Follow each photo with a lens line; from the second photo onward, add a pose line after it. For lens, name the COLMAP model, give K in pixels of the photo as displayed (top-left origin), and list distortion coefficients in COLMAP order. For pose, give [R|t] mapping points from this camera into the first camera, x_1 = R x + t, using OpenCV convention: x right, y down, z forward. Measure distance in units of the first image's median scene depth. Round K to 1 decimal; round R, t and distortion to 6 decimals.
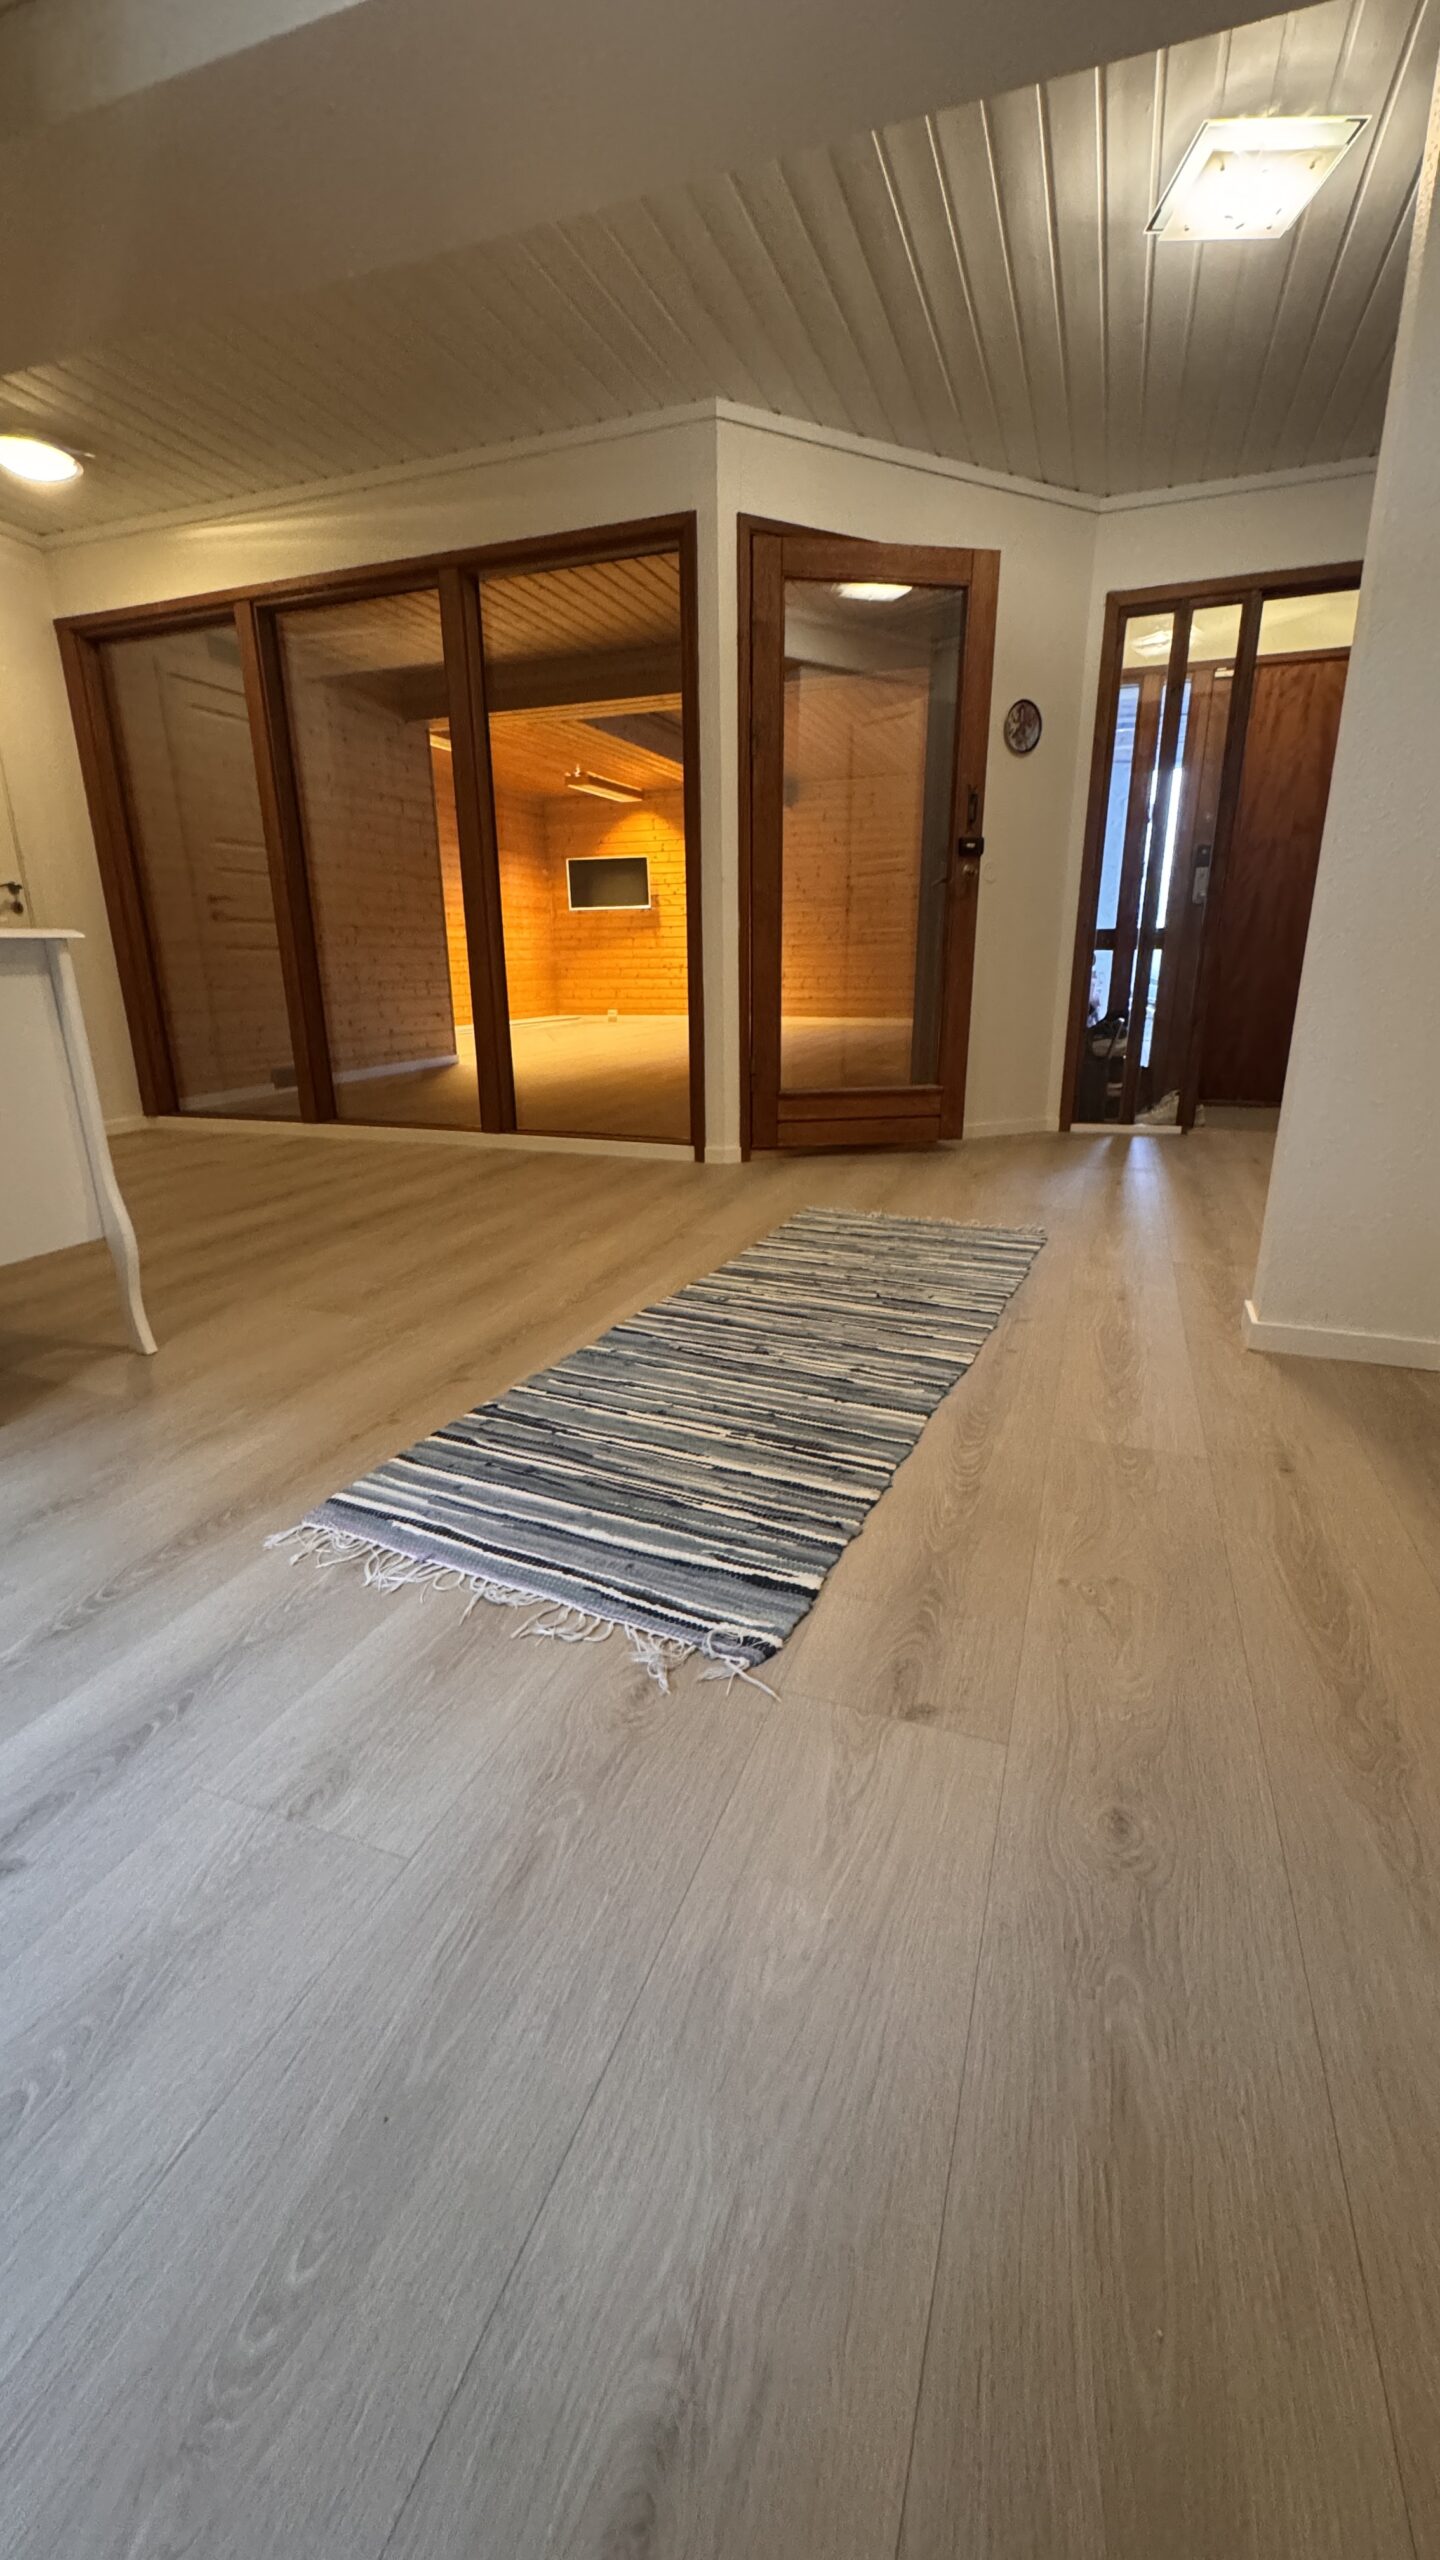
lens RADIAL K [[1014.9, 0, 720.0], [0, 1014.9, 1280.0], [0, 0, 1]] dist [-0.001577, -0.000059]
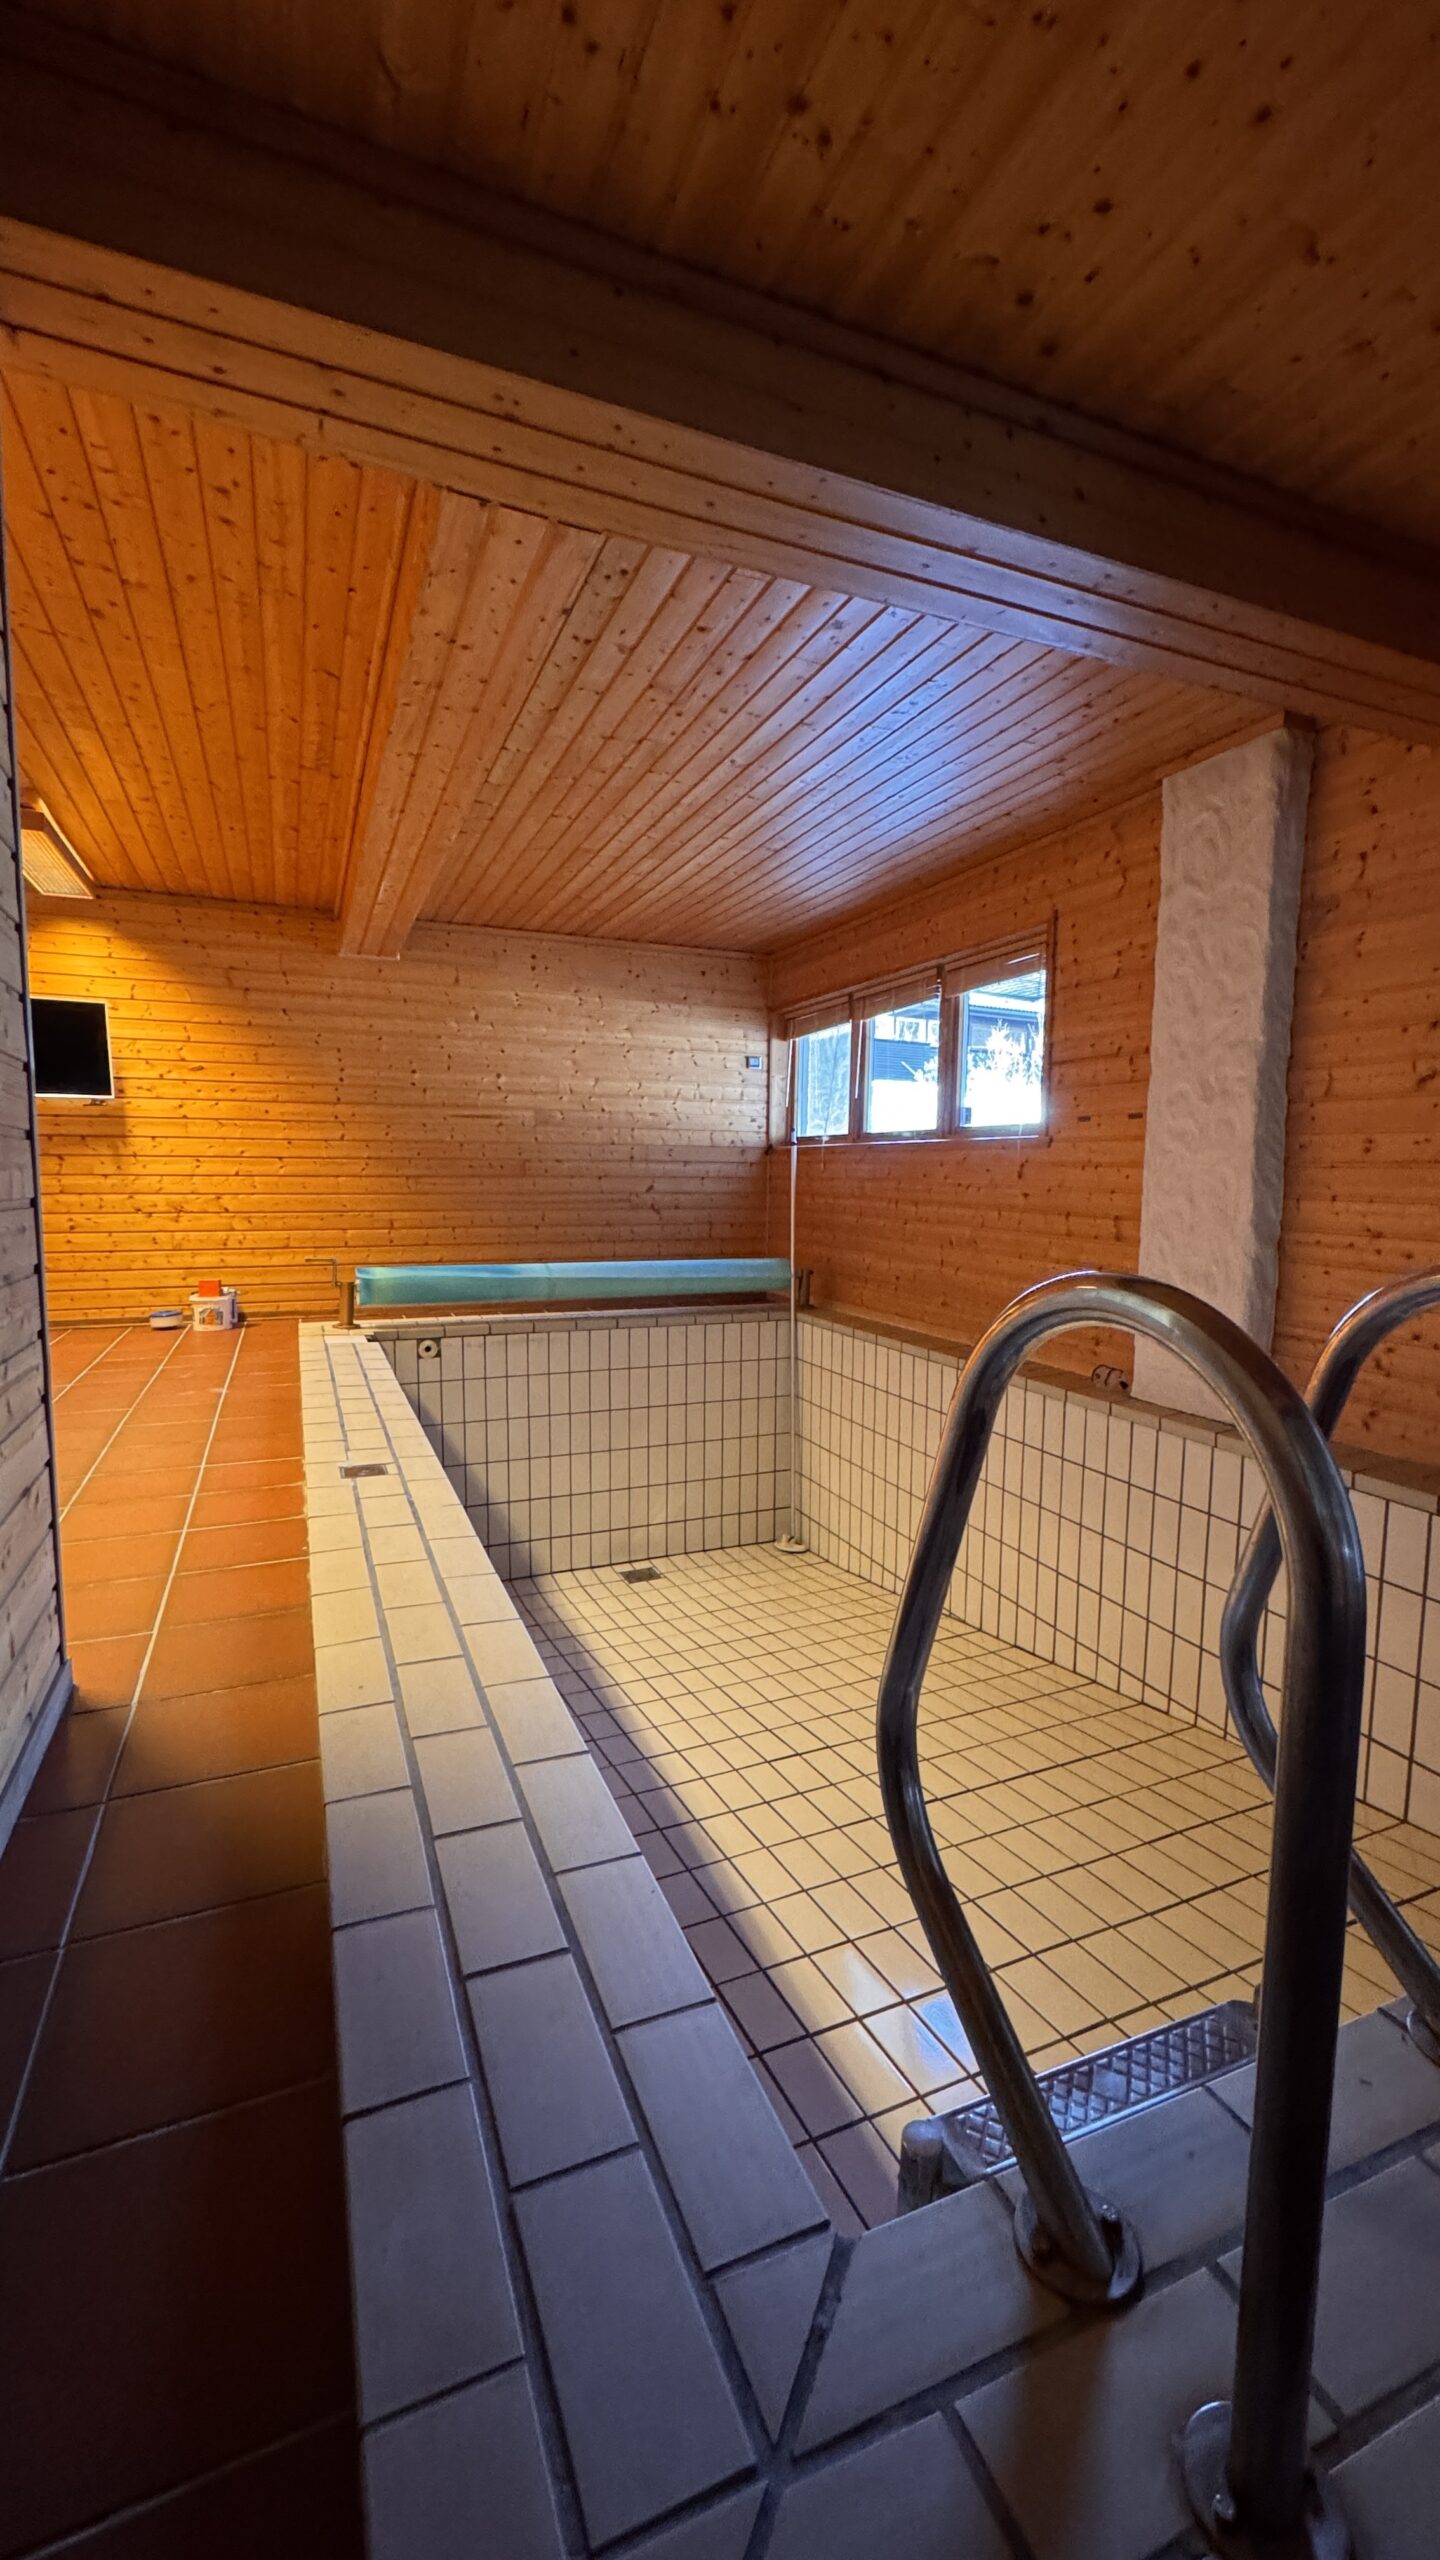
lens RADIAL K [[1014.9, 0, 720.0], [0, 1014.9, 1280.0], [0, 0, 1]] dist [-0.001577, -0.000059]
pose [[0.729708, -0.058719, 0.681233, -0.219262], [0.192681, 0.973589, -0.122472, -0.173762], [-0.656049, 0.220629, 0.721750, 0.497297]]
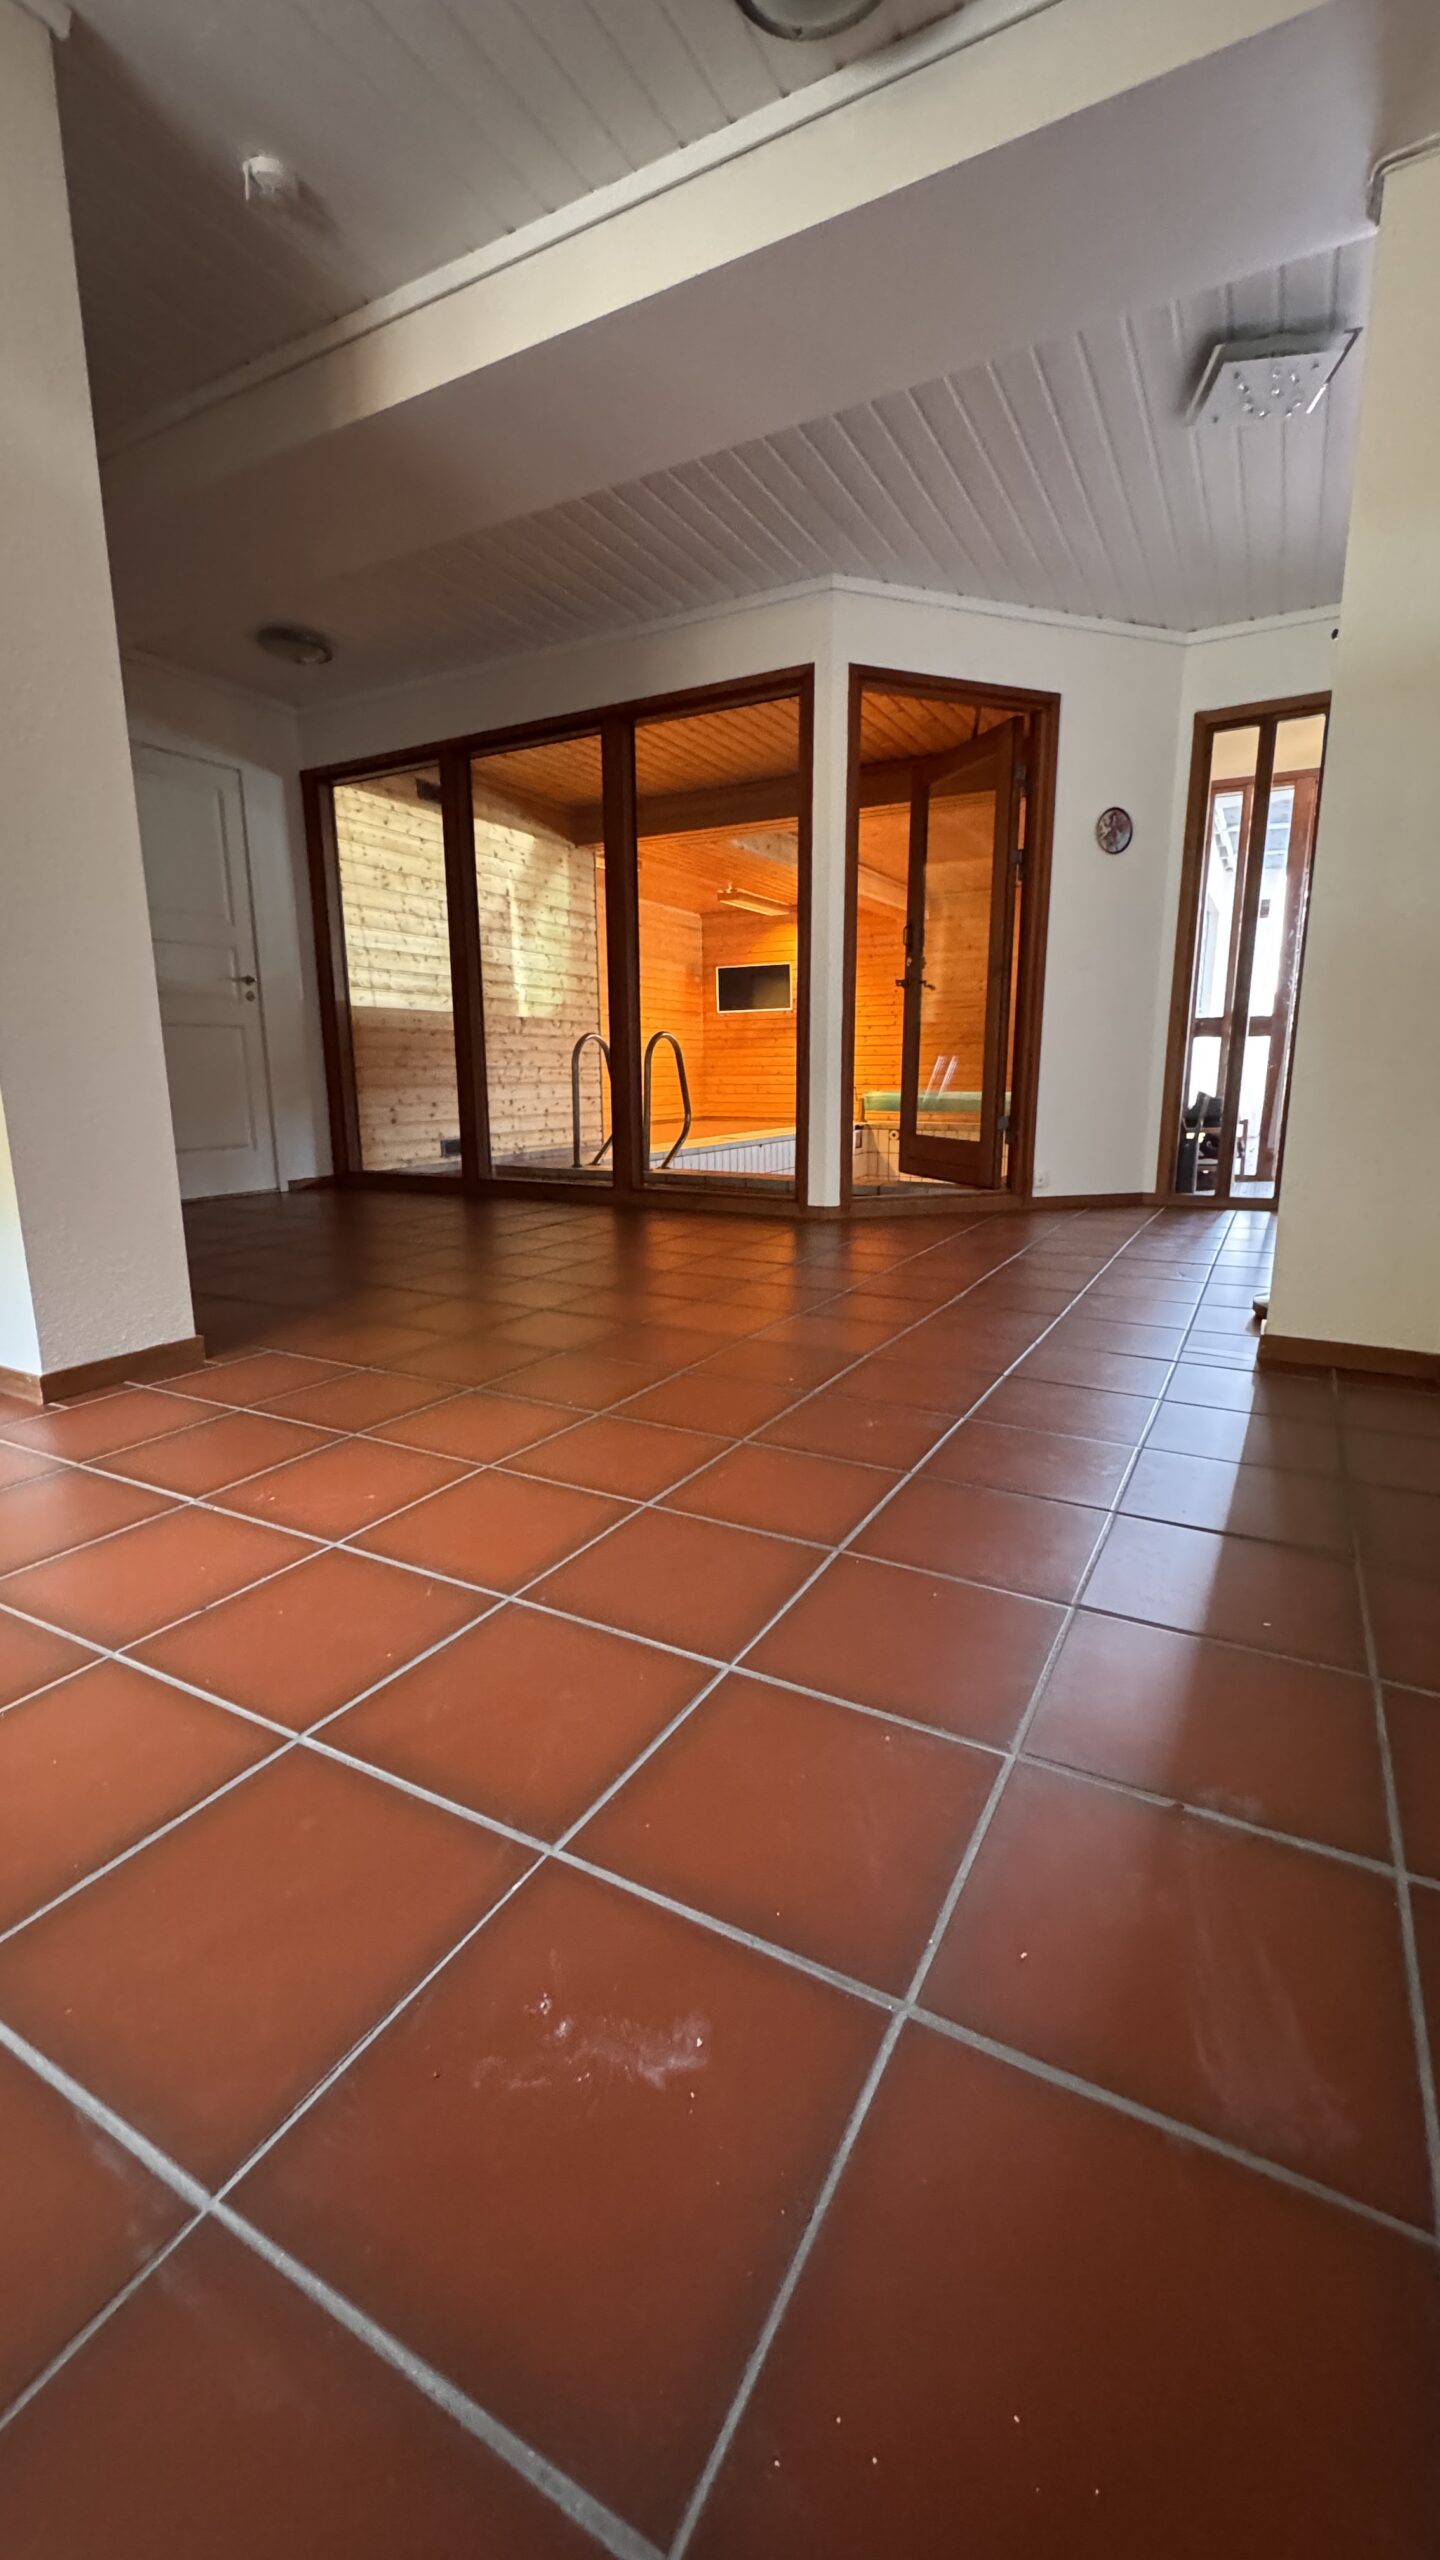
lens RADIAL K [[1024.0, 0, 720.0], [0, 1024.0, 1280.0], [0, 0, 1]] dist [-0.000328, 0.000022]
pose [[0.989168, 0.034637, -0.142643, 0.020808], [-0.049410, 0.993622, -0.101364, 0.028460], [0.138222, 0.107314, 0.984570, -0.039091]]
